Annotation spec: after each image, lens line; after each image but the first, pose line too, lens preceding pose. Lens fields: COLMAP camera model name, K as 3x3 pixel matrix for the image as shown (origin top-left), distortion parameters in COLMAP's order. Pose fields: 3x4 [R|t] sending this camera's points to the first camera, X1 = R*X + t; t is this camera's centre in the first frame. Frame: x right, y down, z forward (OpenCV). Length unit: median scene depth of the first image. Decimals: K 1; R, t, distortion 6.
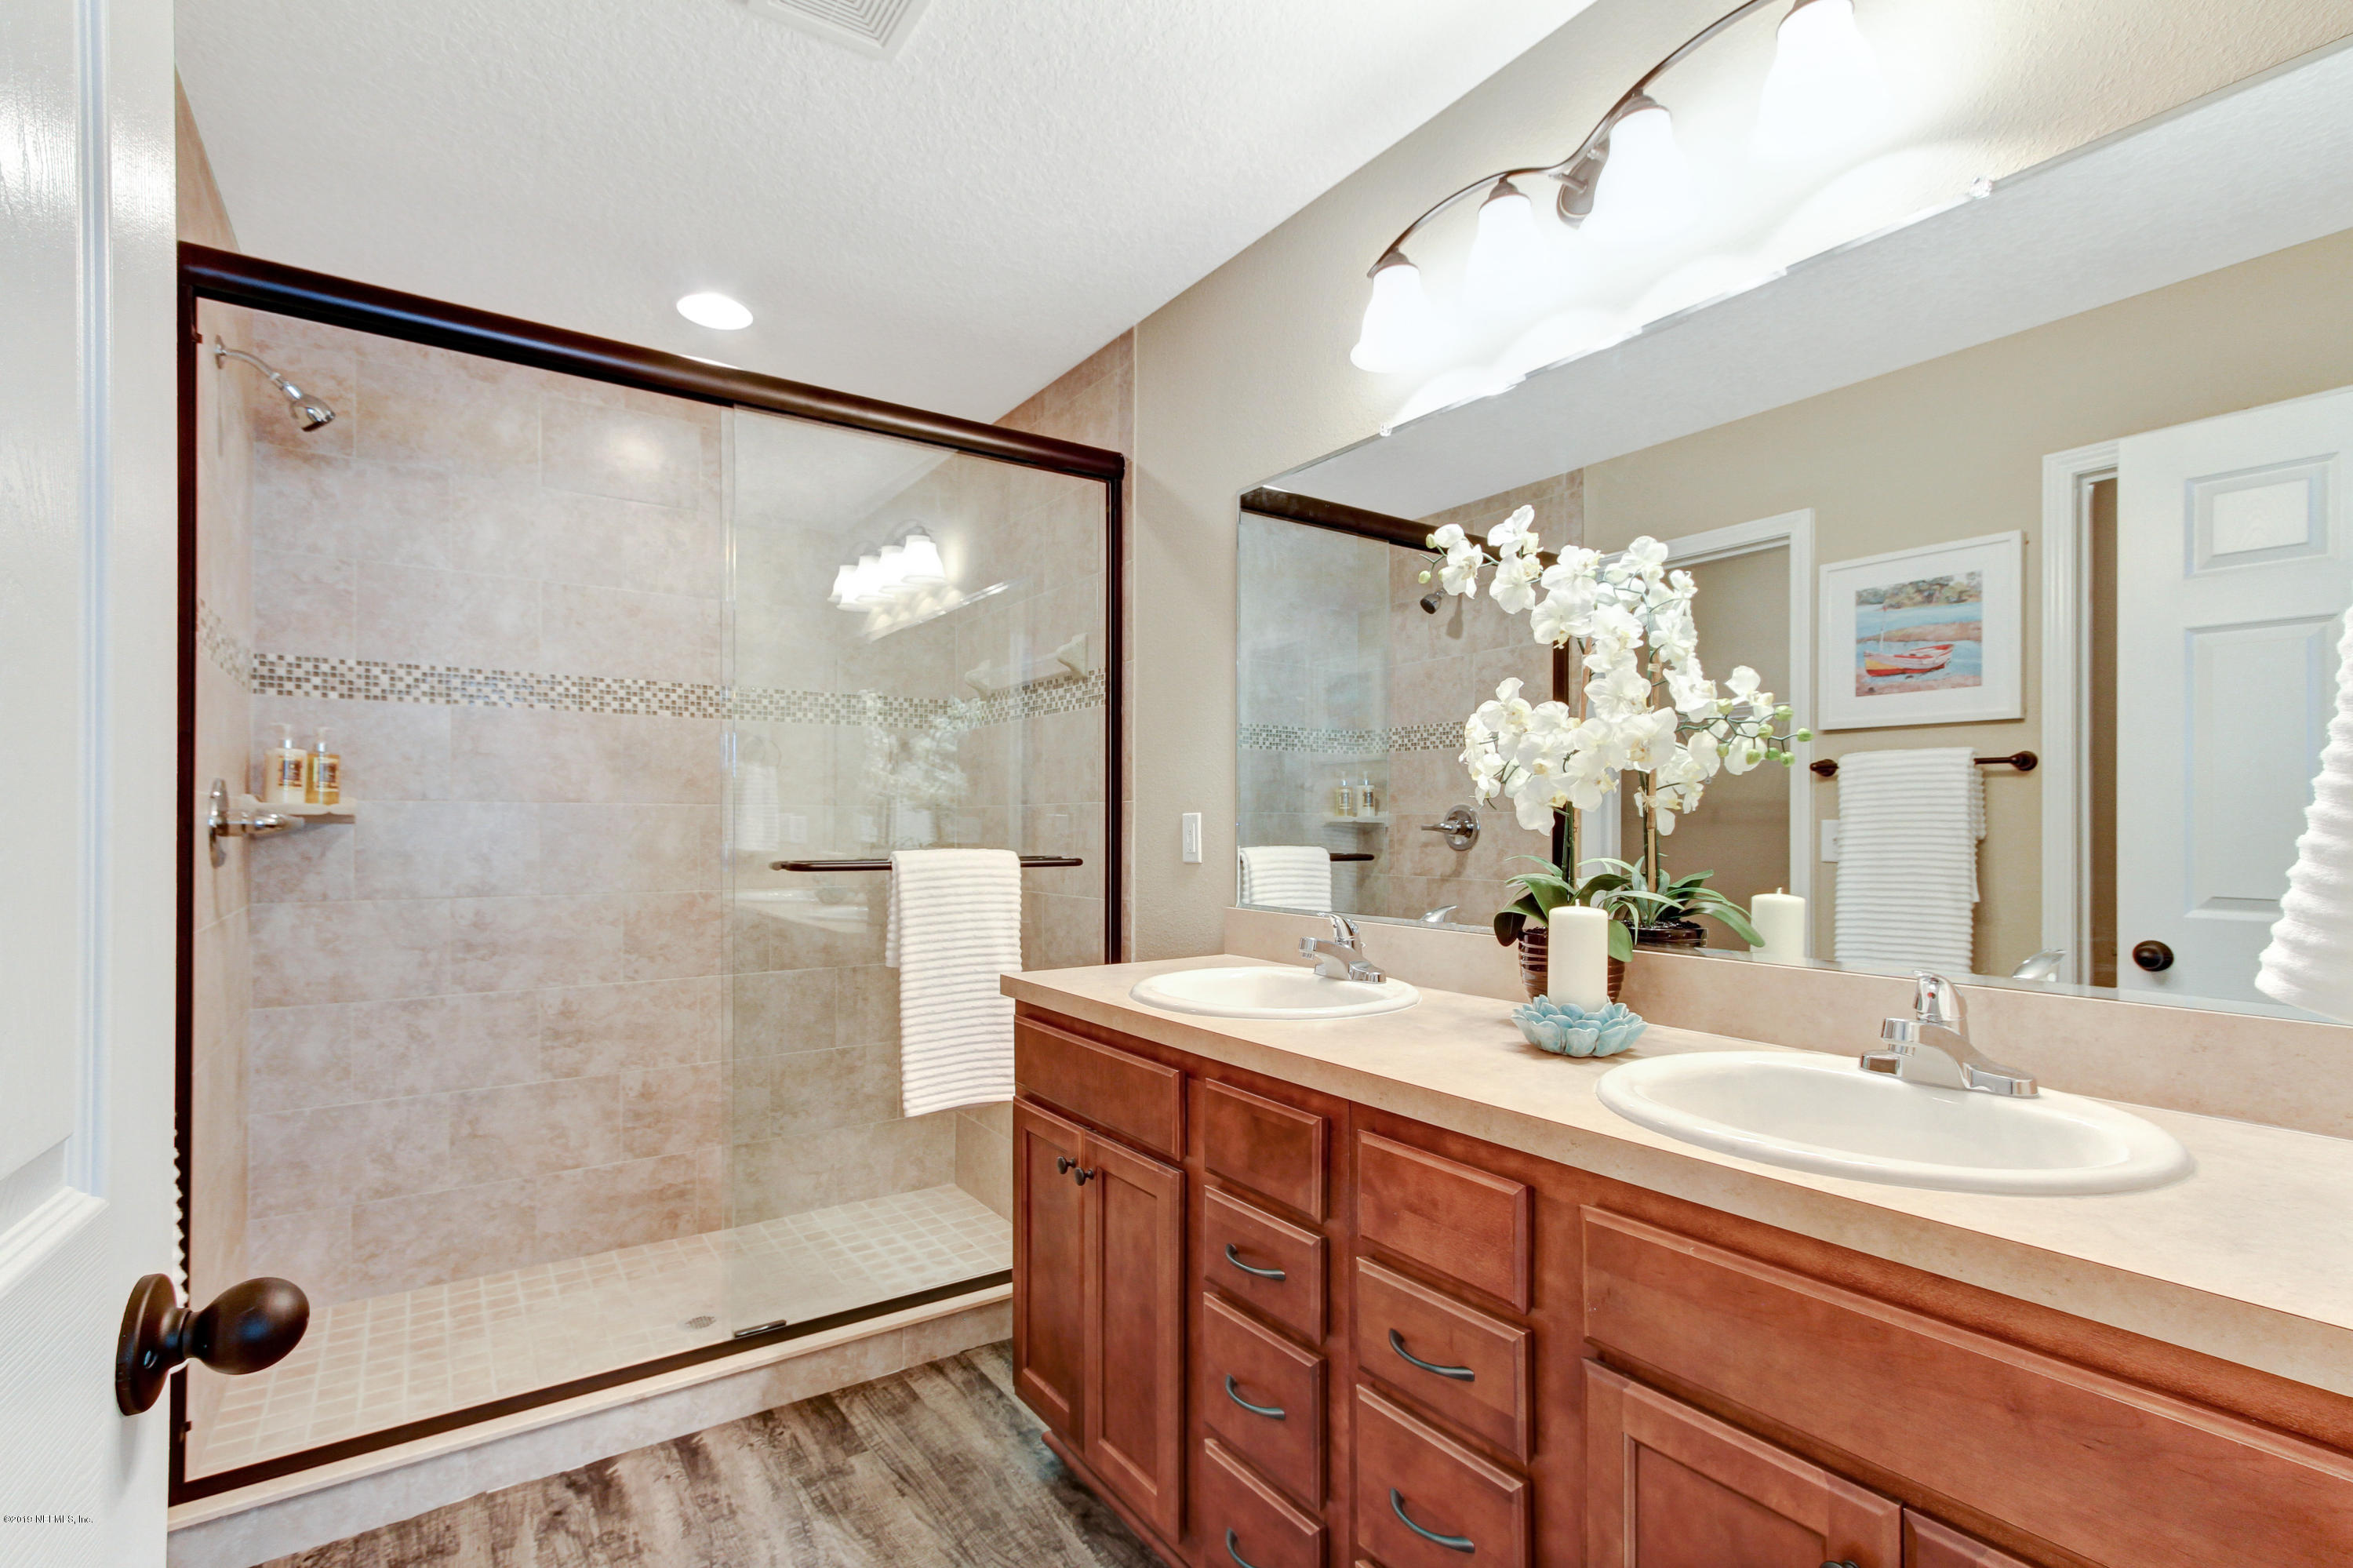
lens RADIAL K [[1106.7, 0, 1206.9], [0, 1106.7, 817.2], [0, 0, 1]] dist [0.009613, 0.000150]
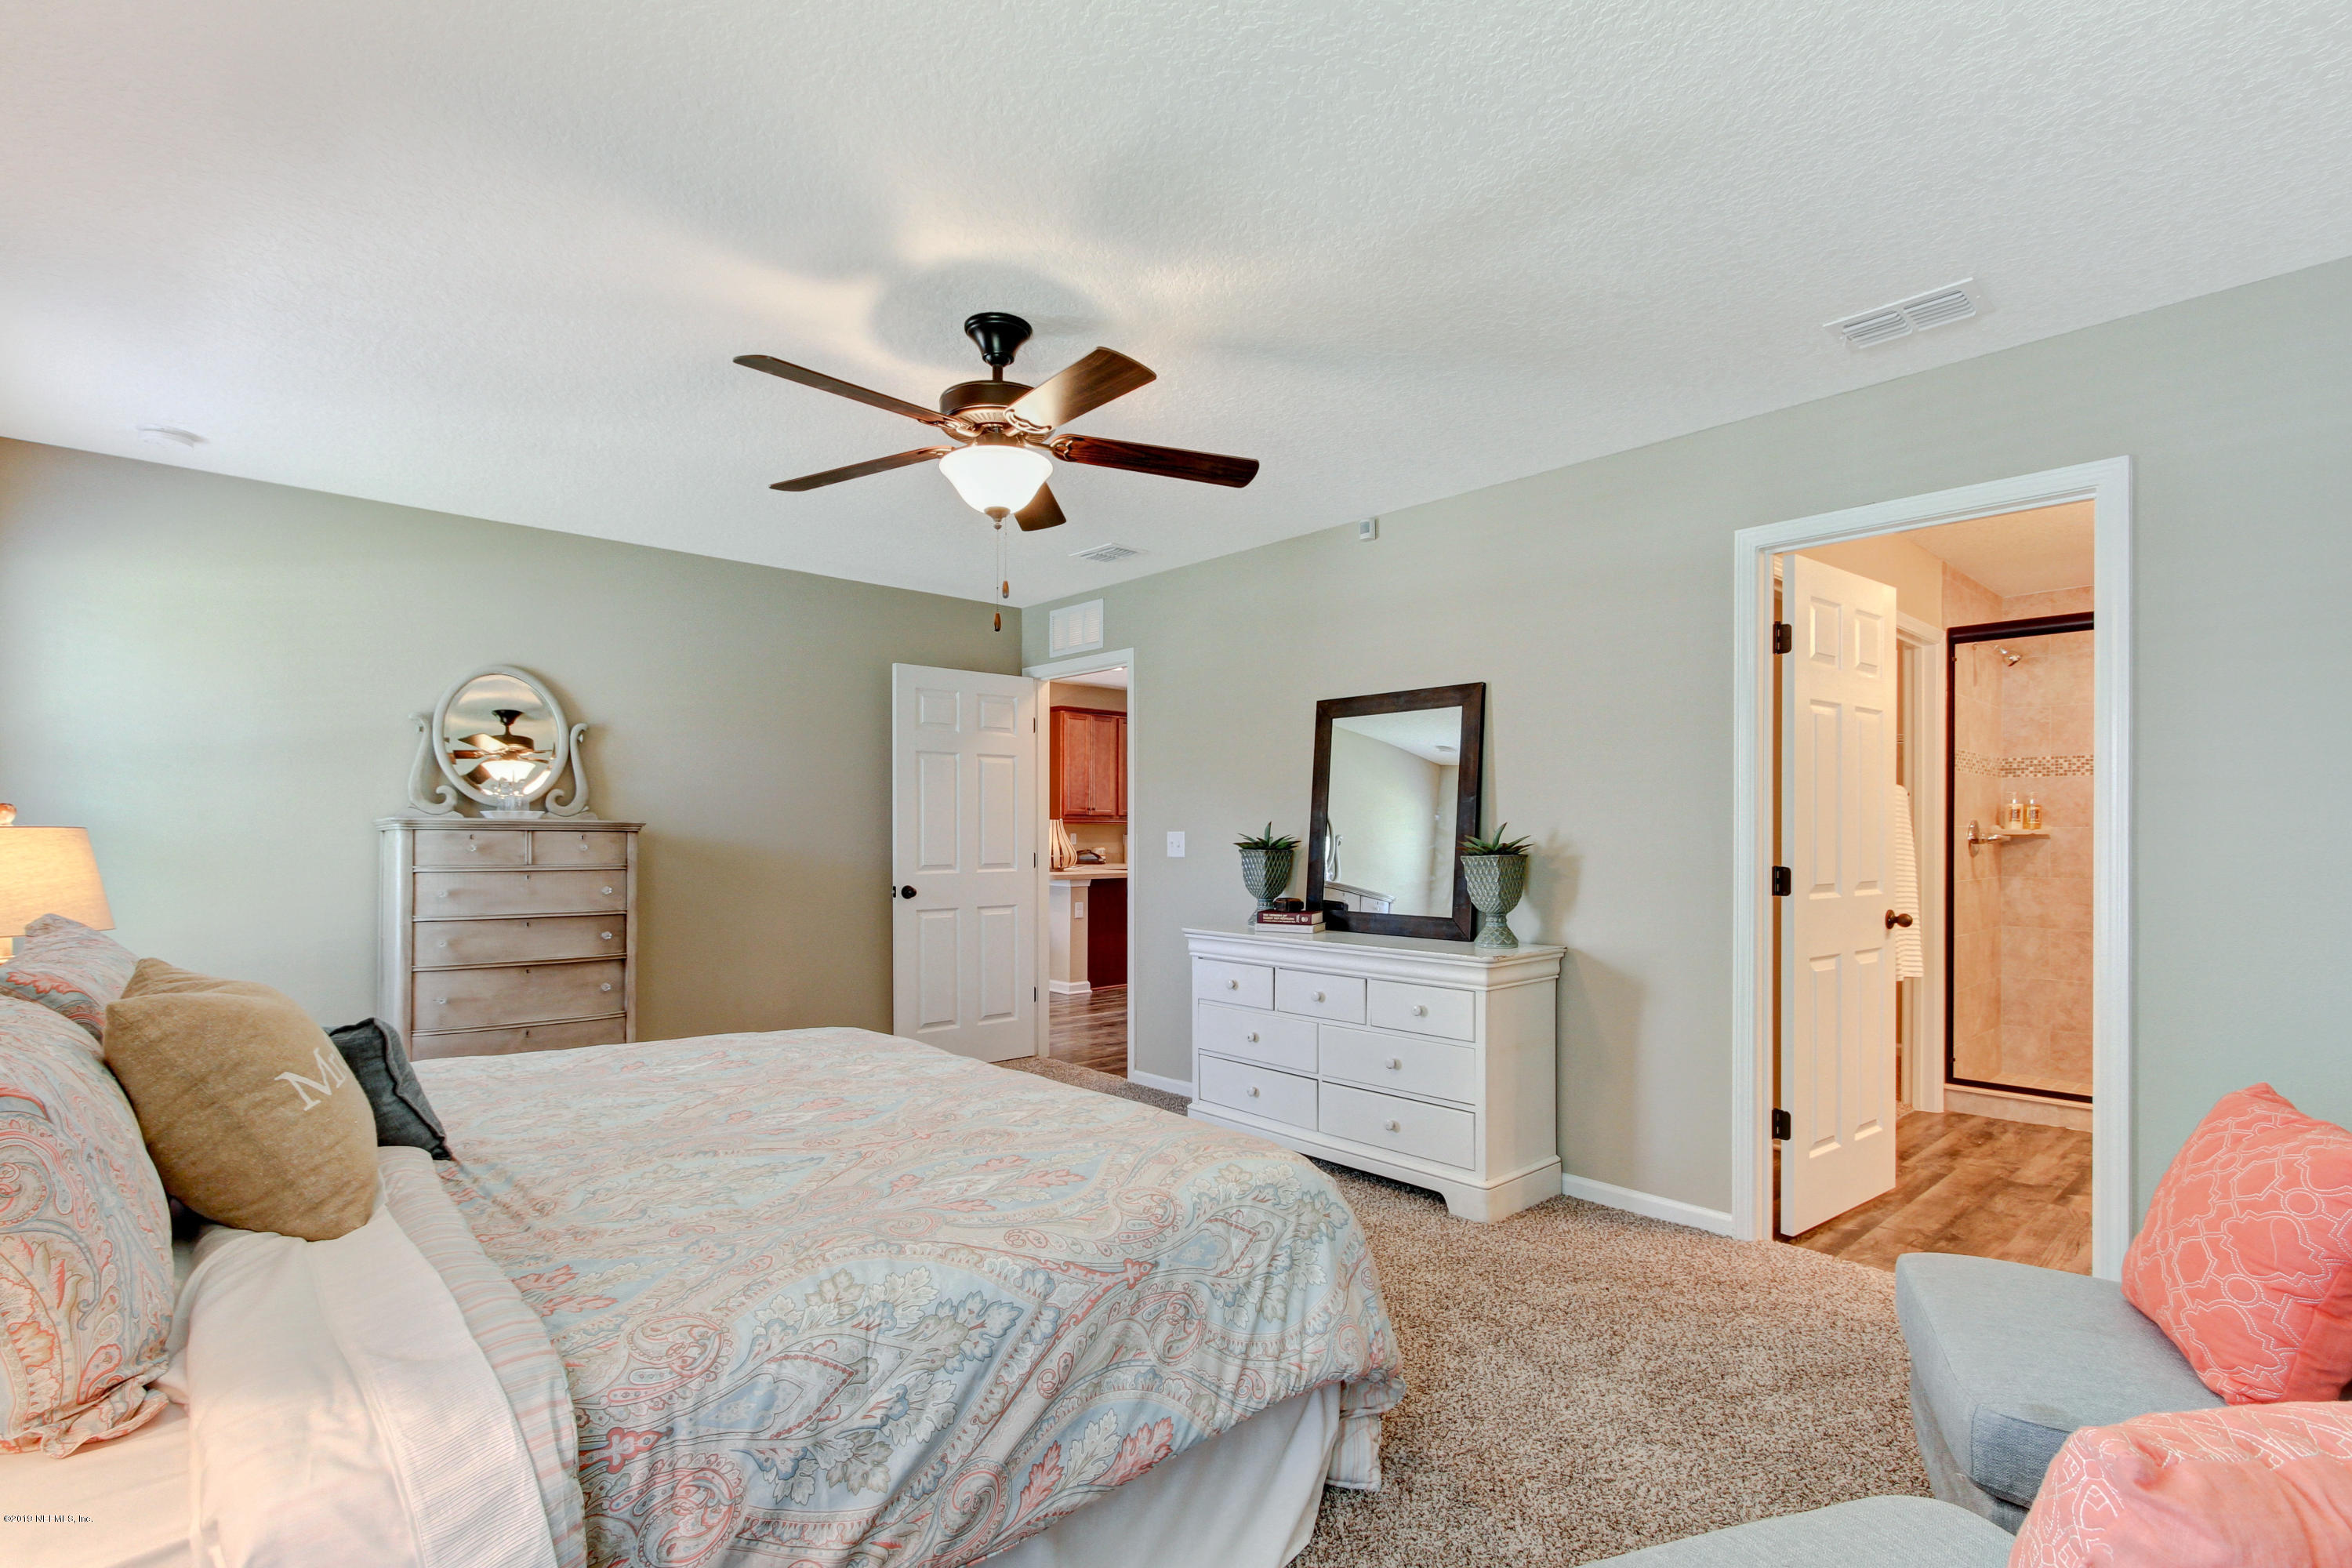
lens RADIAL K [[1137.1, 0, 1171.8], [0, 1137.1, 842.1], [0, 0, 1]] dist [0.013927, 0.000064]
pose [[0.137857, 0.002119, -0.990450, 1.076724], [0.004084, 0.999988, 0.002708, -0.000276], [0.990444, -0.004419, 0.137846, -0.860645]]
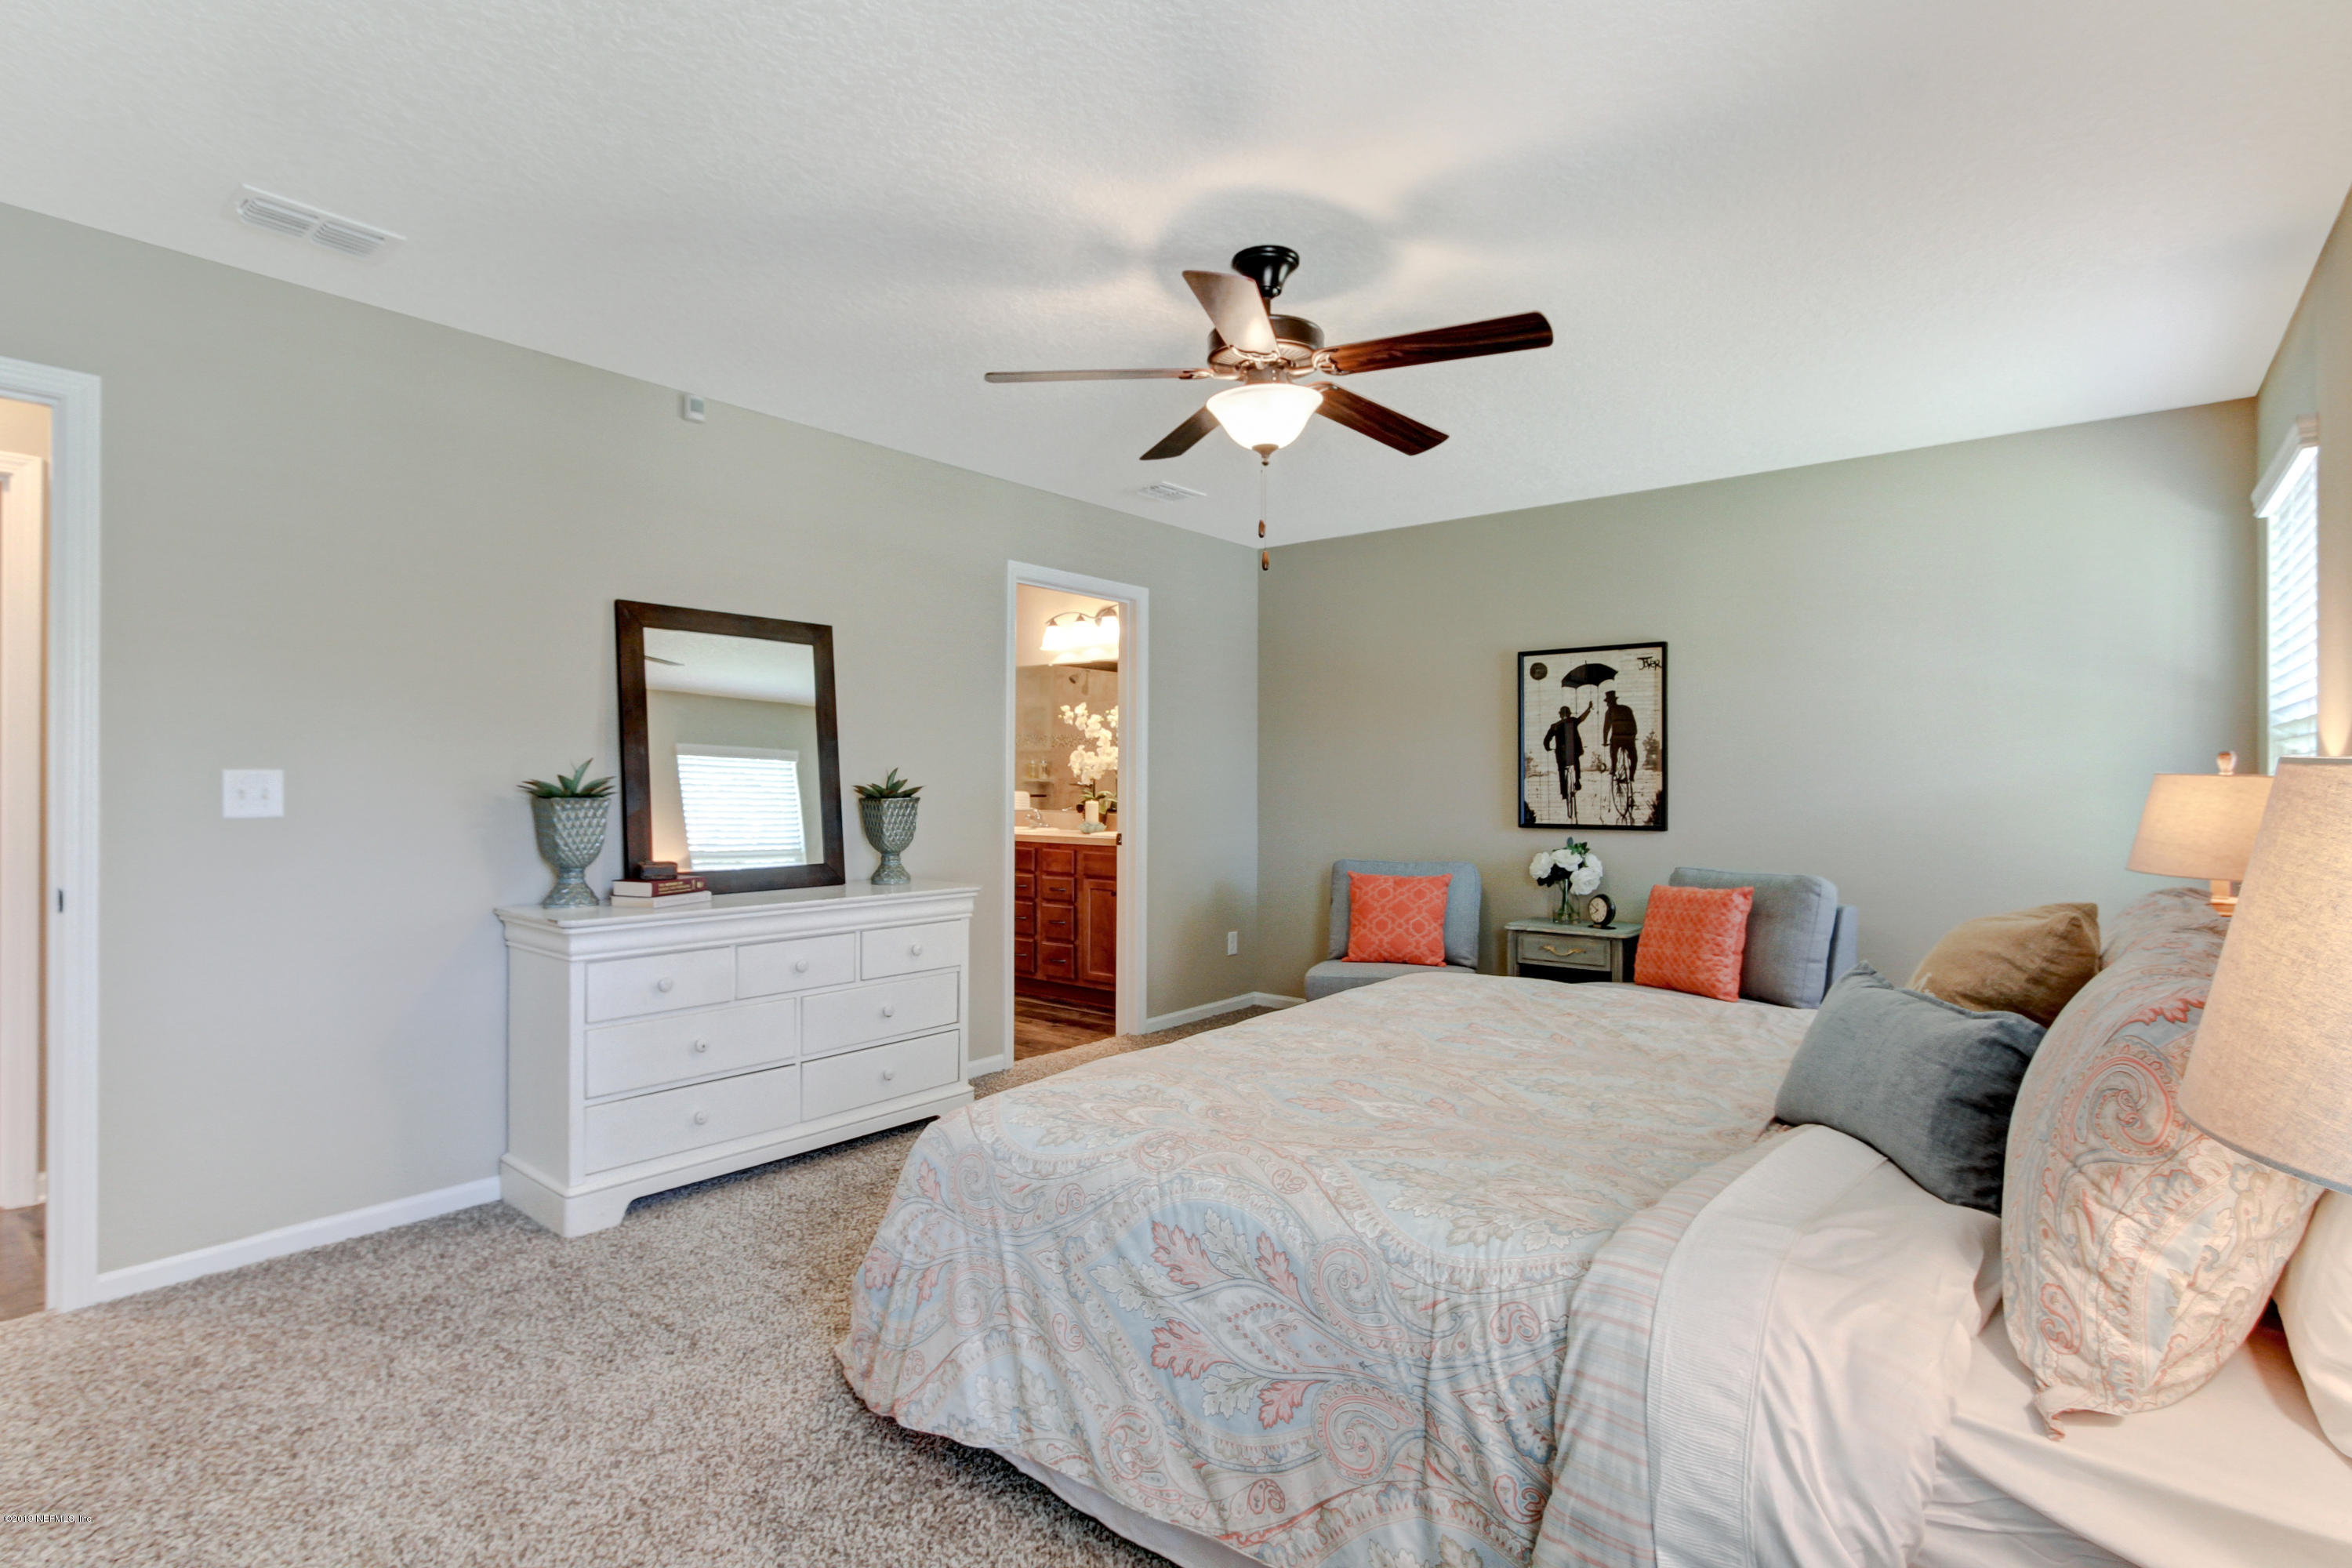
lens RADIAL K [[1148.0, 0, 1176.0], [0, 1148.0, 784.0], [0, 0, 1]] dist [-0.003990, -0.000360]
pose [[0.966197, 0.001205, 0.257804, -0.268367], [-0.002917, 0.999976, 0.006258, -0.007907], [-0.257790, -0.006799, 0.966177, -1.796156]]
